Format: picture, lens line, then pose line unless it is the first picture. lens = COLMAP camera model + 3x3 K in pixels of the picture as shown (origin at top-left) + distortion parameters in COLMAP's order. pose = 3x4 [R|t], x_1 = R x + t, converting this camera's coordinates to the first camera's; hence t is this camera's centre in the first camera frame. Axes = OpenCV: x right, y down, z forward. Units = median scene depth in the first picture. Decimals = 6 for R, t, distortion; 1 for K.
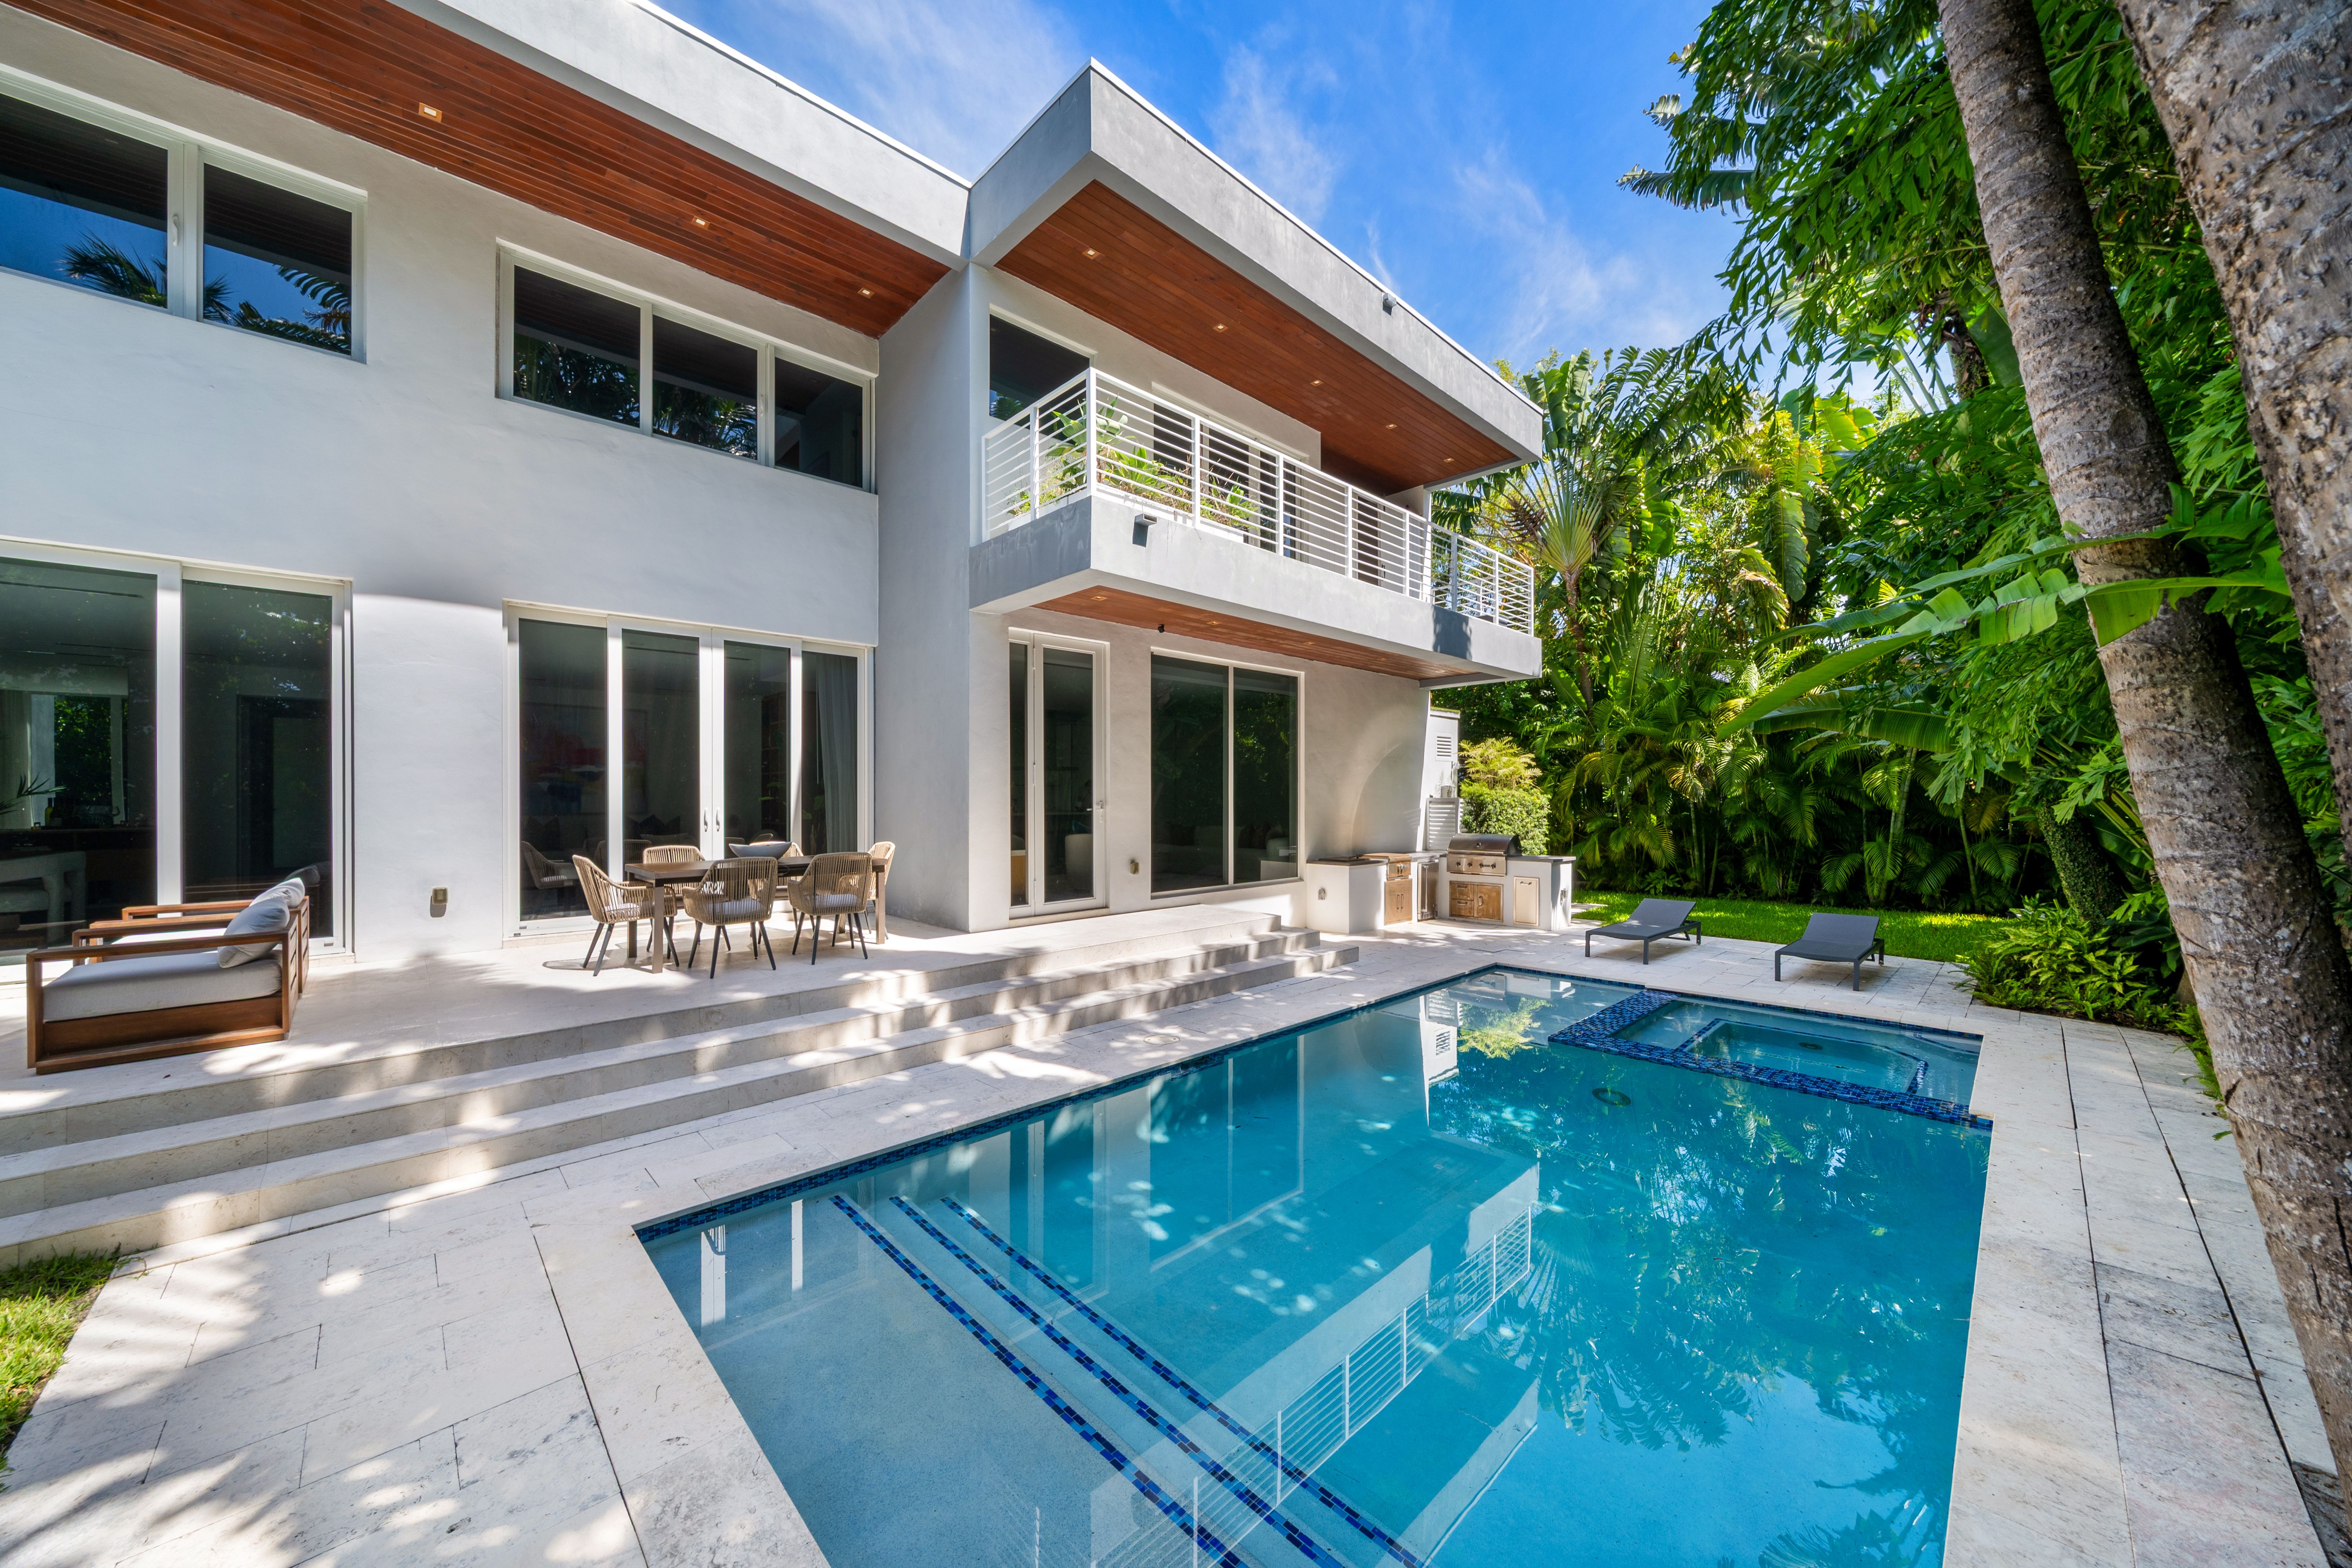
lens RADIAL K [[833.1, 0, 1176.0], [0, 833.1, 784.0], [0, 0, 1]] dist [-0.000735, -0.000014]
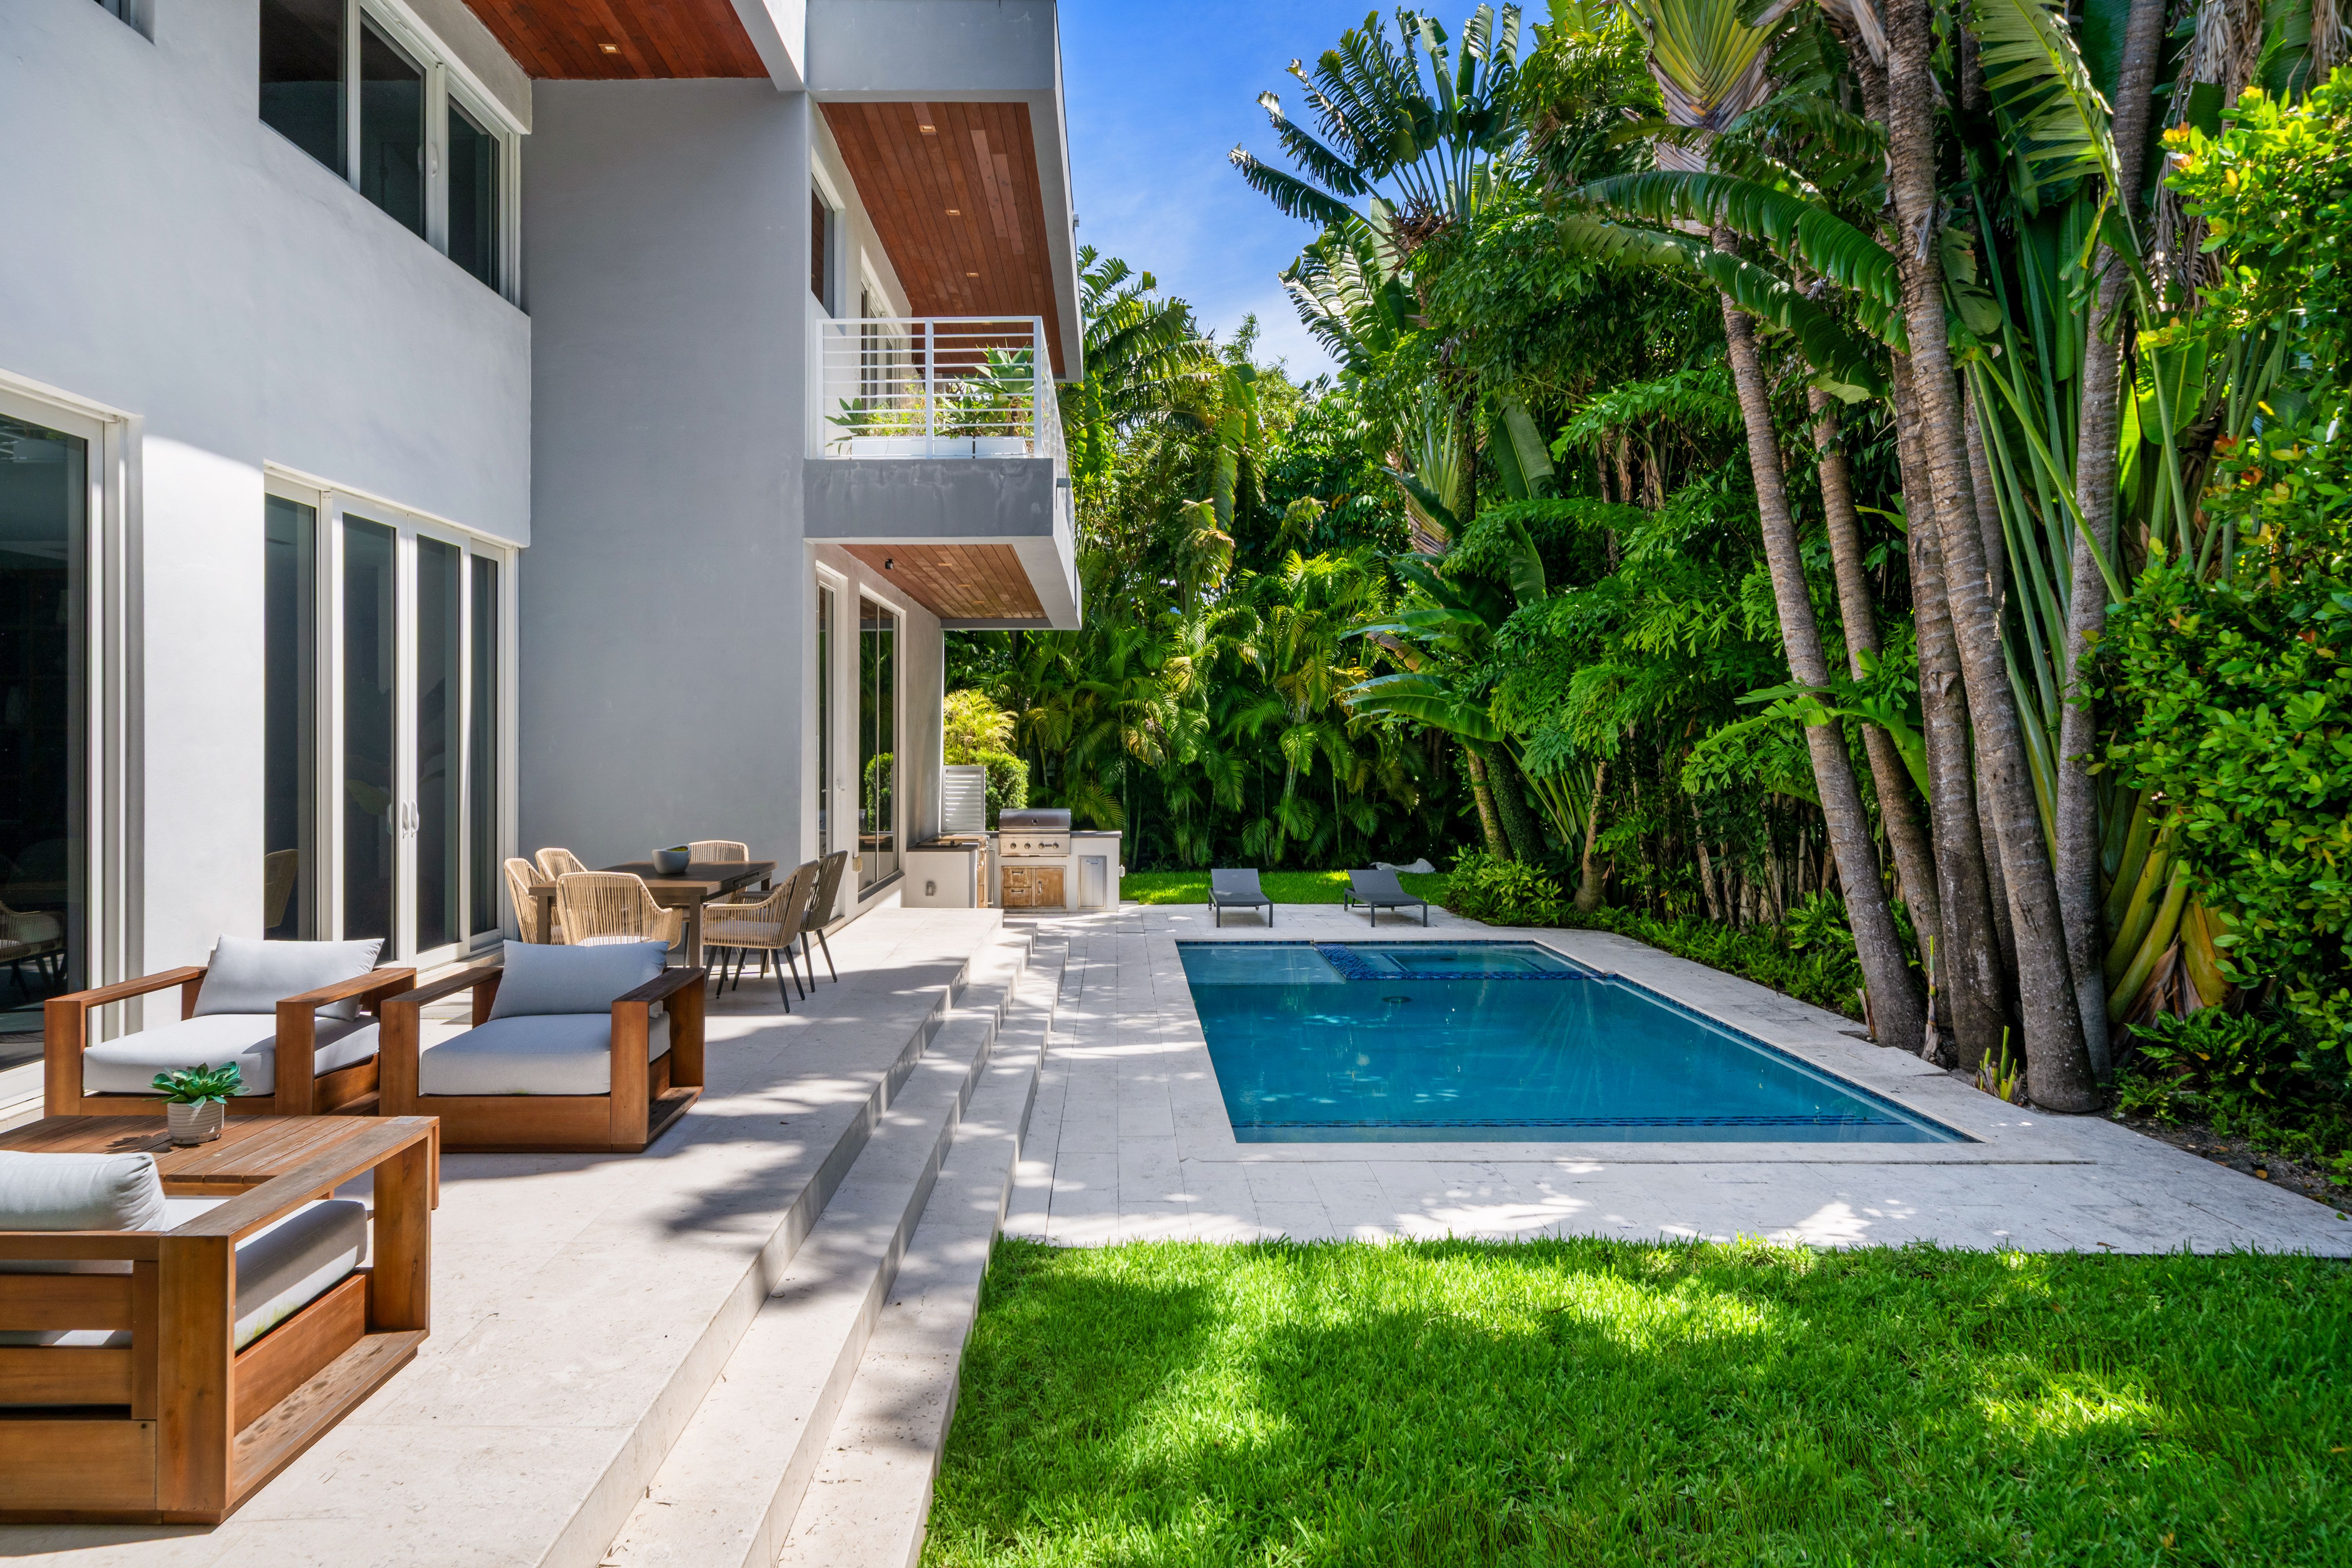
lens RADIAL K [[1429.8, 0, 1118.9], [0, 1429.8, 727.9], [0, 0, 1]] dist [-0.024976, 0.037399]
pose [[0.692088, 0.014086, 0.721676, -0.958309], [-0.020645, 0.999787, 0.000284, -0.037551], [-0.721518, -0.015095, 0.692231, -0.132144]]
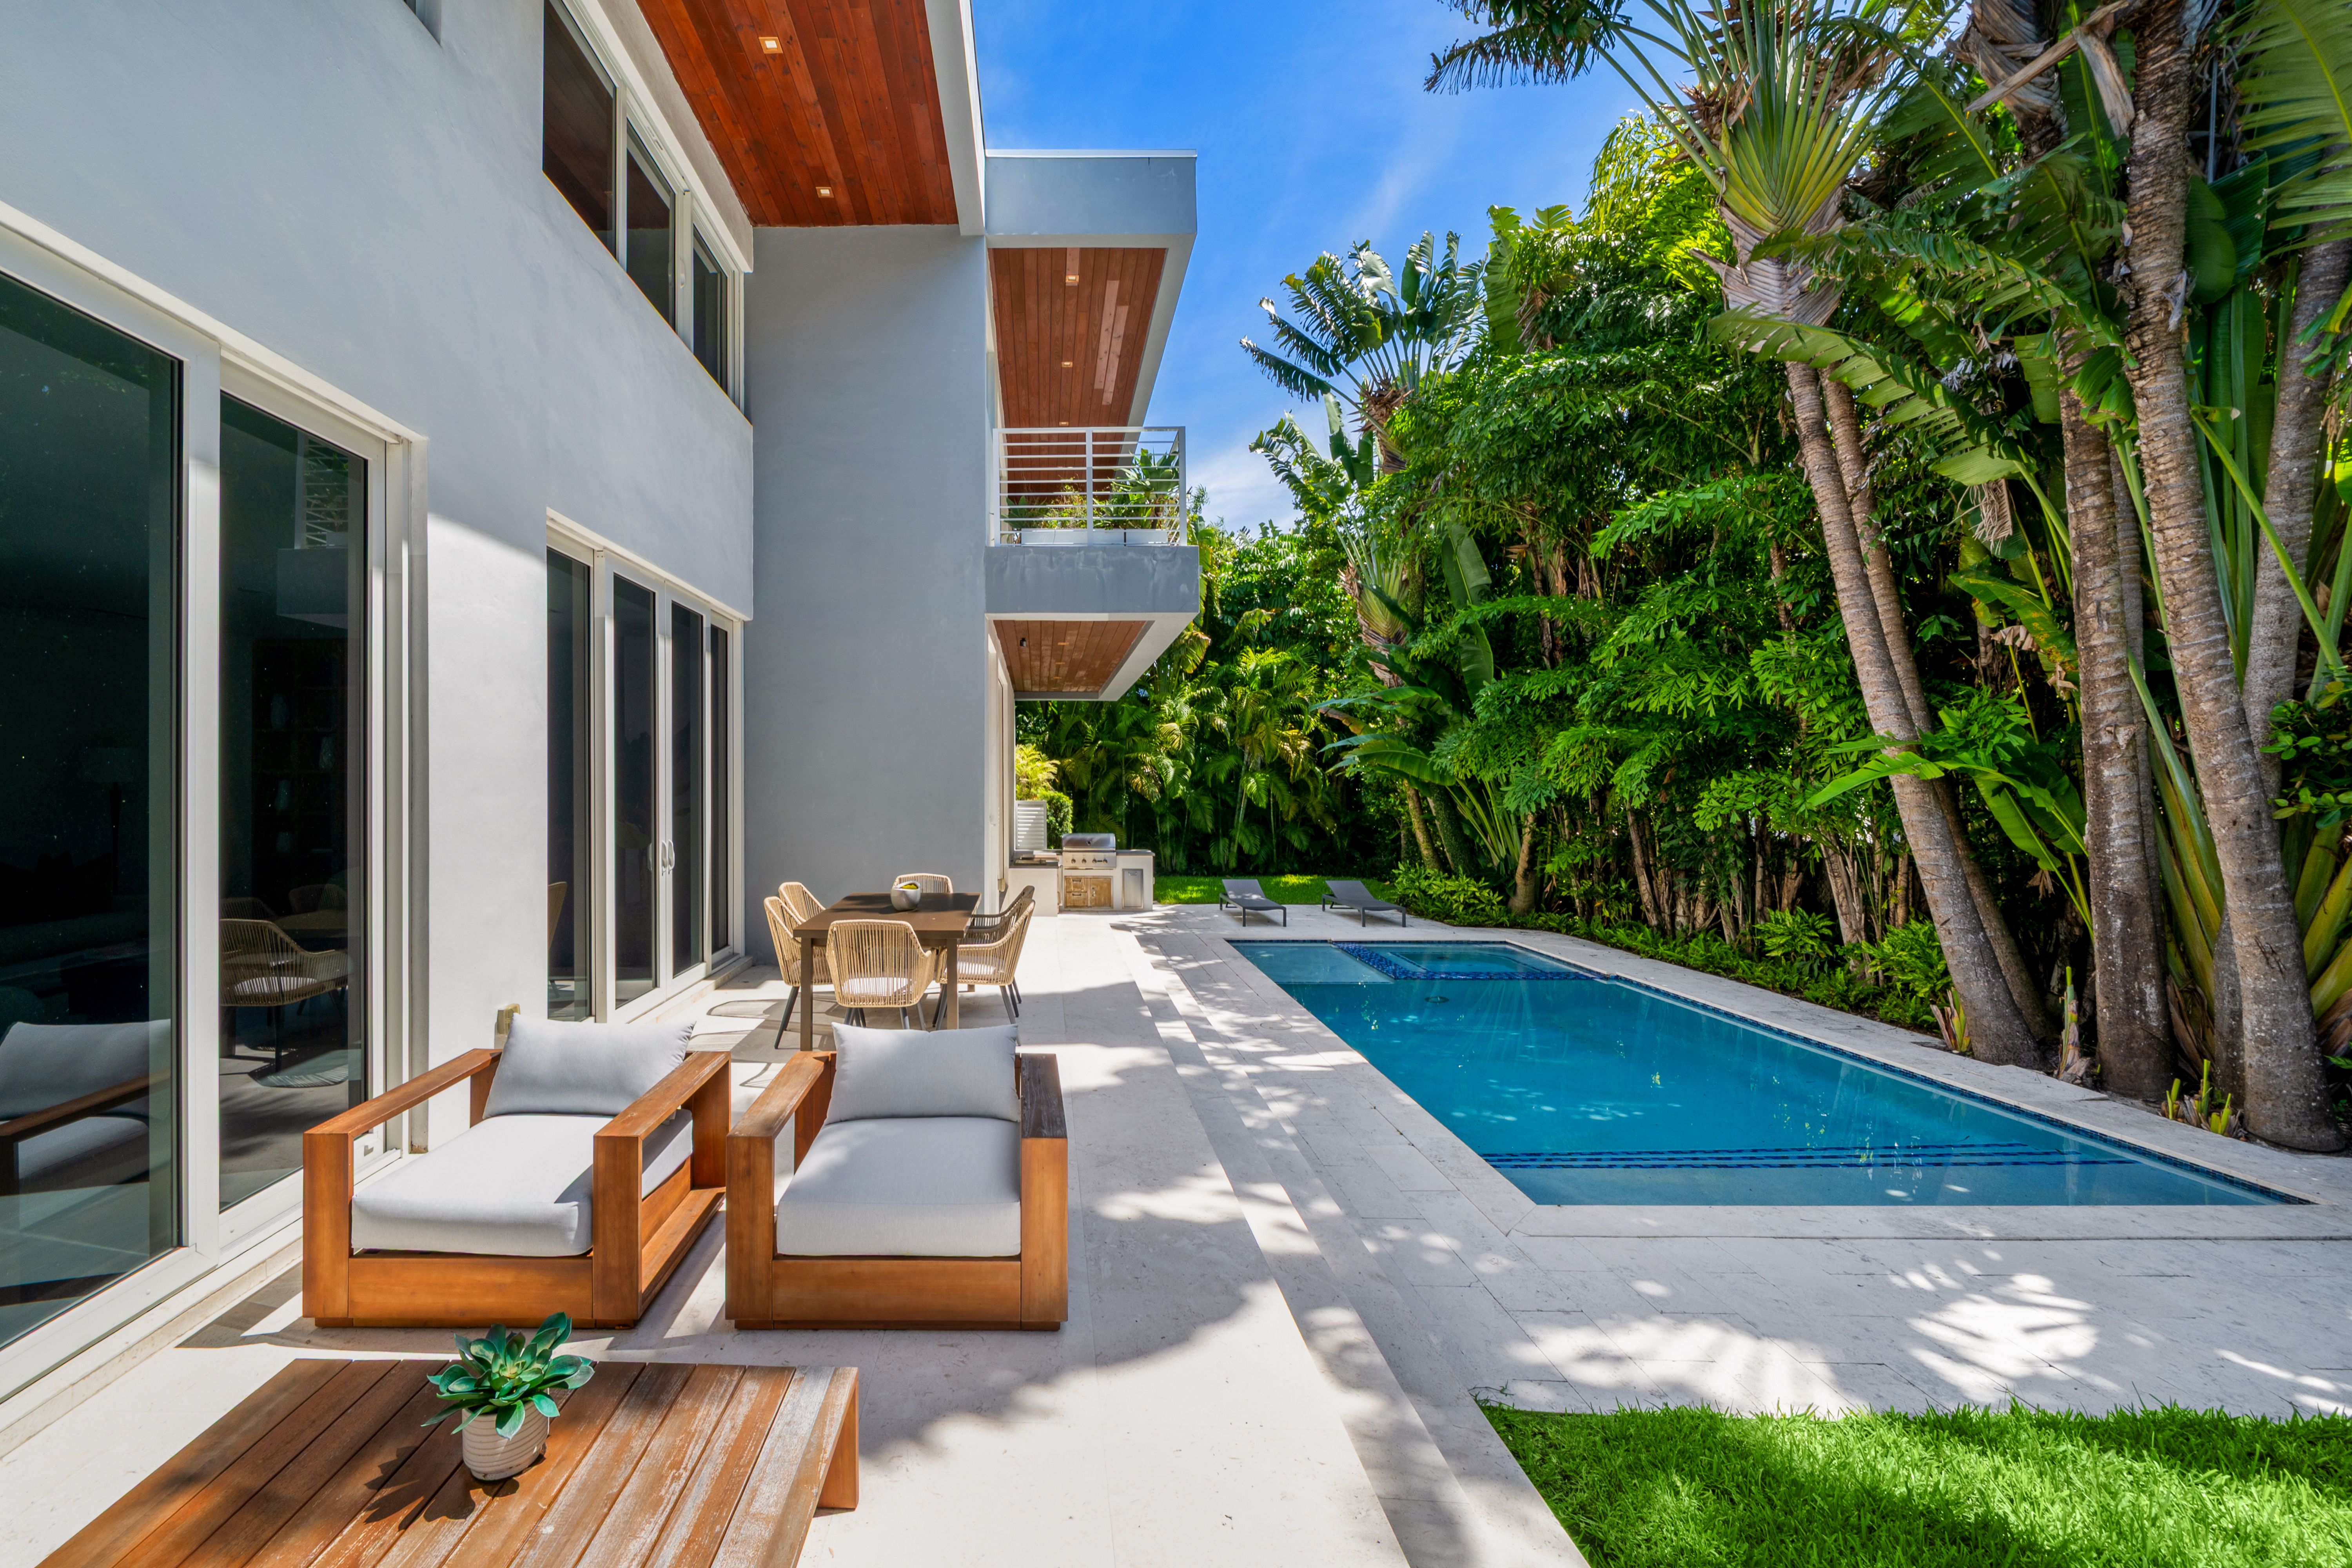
lens RADIAL K [[904.0, 0, 1039.6], [0, 904.0, 776.8], [0, 0, 1]] dist [-0.019008, -0.000089]
pose [[0.691904, 0.011794, 0.721893, -0.874808], [-0.021551, 0.999758, 0.004322, -0.034783], [-0.721668, -0.018548, 0.691991, 0.268007]]
